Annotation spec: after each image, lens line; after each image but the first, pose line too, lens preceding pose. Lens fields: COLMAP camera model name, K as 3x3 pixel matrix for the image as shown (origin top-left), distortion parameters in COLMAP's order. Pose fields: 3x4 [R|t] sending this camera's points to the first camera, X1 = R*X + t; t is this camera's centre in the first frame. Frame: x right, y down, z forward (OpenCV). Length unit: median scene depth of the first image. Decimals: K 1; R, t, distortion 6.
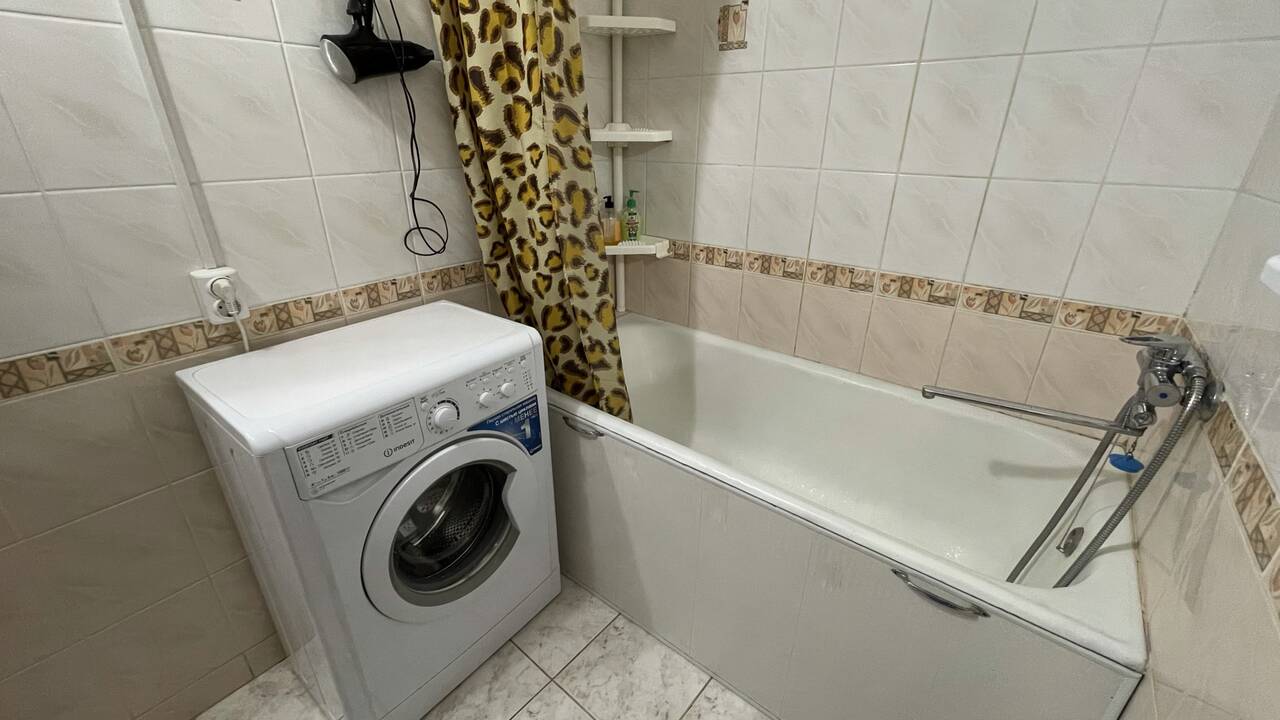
lens RADIAL K [[520.4, 0, 639.6], [0, 520.4, 360.1], [0, 0, 1]] dist [-0.002079, 0.000002]
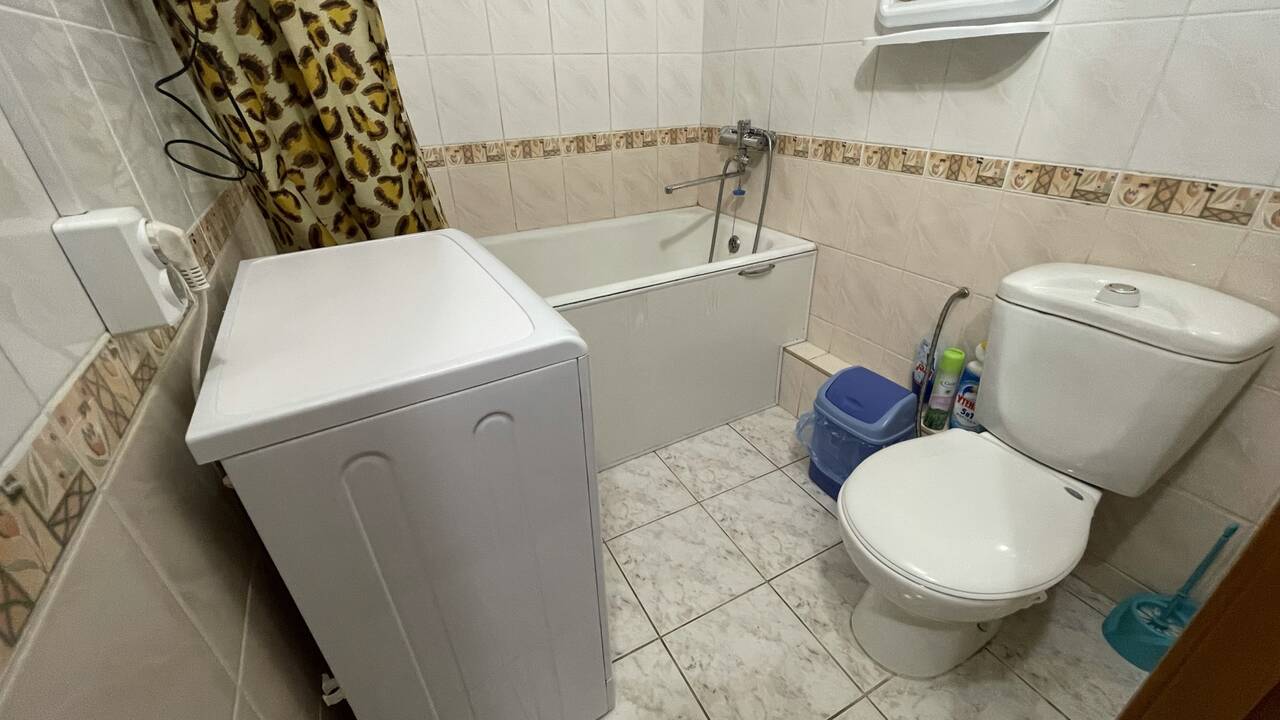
lens RADIAL K [[520.4, 0, 642.5], [0, 520.4, 360.4], [0, 0, 1]] dist [-0.002079, 0.000002]
pose [[0.370780, -0.461683, 0.805836, -0.835752], [0.396688, 0.863279, 0.312070, -0.013988], [-0.839739, 0.203956, 0.503231, 0.316126]]
